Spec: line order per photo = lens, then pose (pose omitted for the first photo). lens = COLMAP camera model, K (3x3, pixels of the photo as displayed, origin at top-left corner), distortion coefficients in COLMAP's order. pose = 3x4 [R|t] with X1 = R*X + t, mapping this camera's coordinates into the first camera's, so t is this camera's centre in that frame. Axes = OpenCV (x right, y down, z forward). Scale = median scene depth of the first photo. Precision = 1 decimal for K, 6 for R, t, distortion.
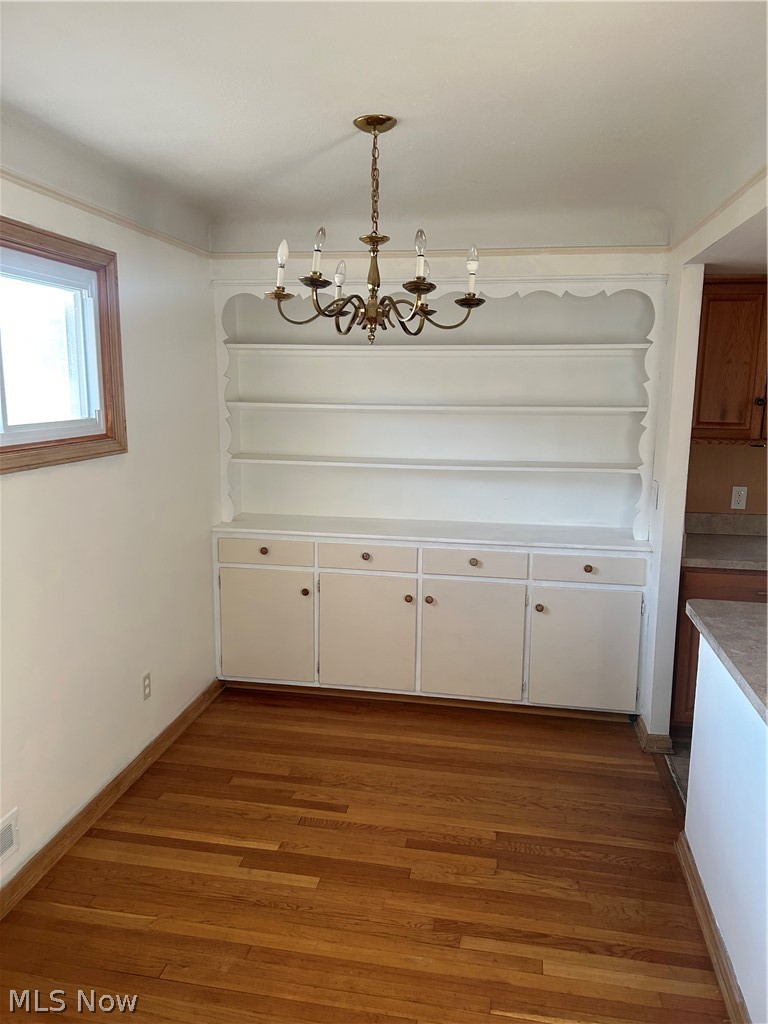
lens RADIAL K [[768.7, 0, 392.5], [0, 768.7, 508.1], [0, 0, 1]] dist [0.056804, -0.048697]
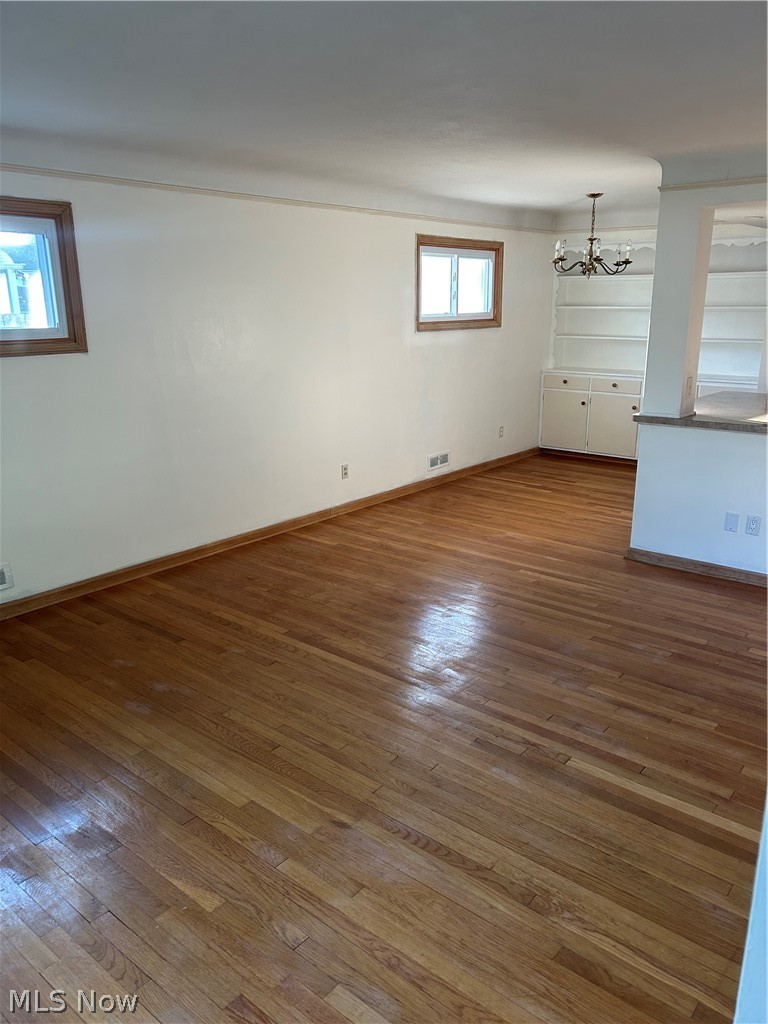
lens RADIAL K [[768.7, 0, 373.6], [0, 768.7, 474.7], [0, 0, 1]] dist [0.056804, -0.048697]
pose [[0.852980, 0.107775, -0.510695, 0.563291], [-0.075074, 0.993609, 0.084296, 0.202193], [0.516516, -0.033563, 0.855620, -1.202658]]
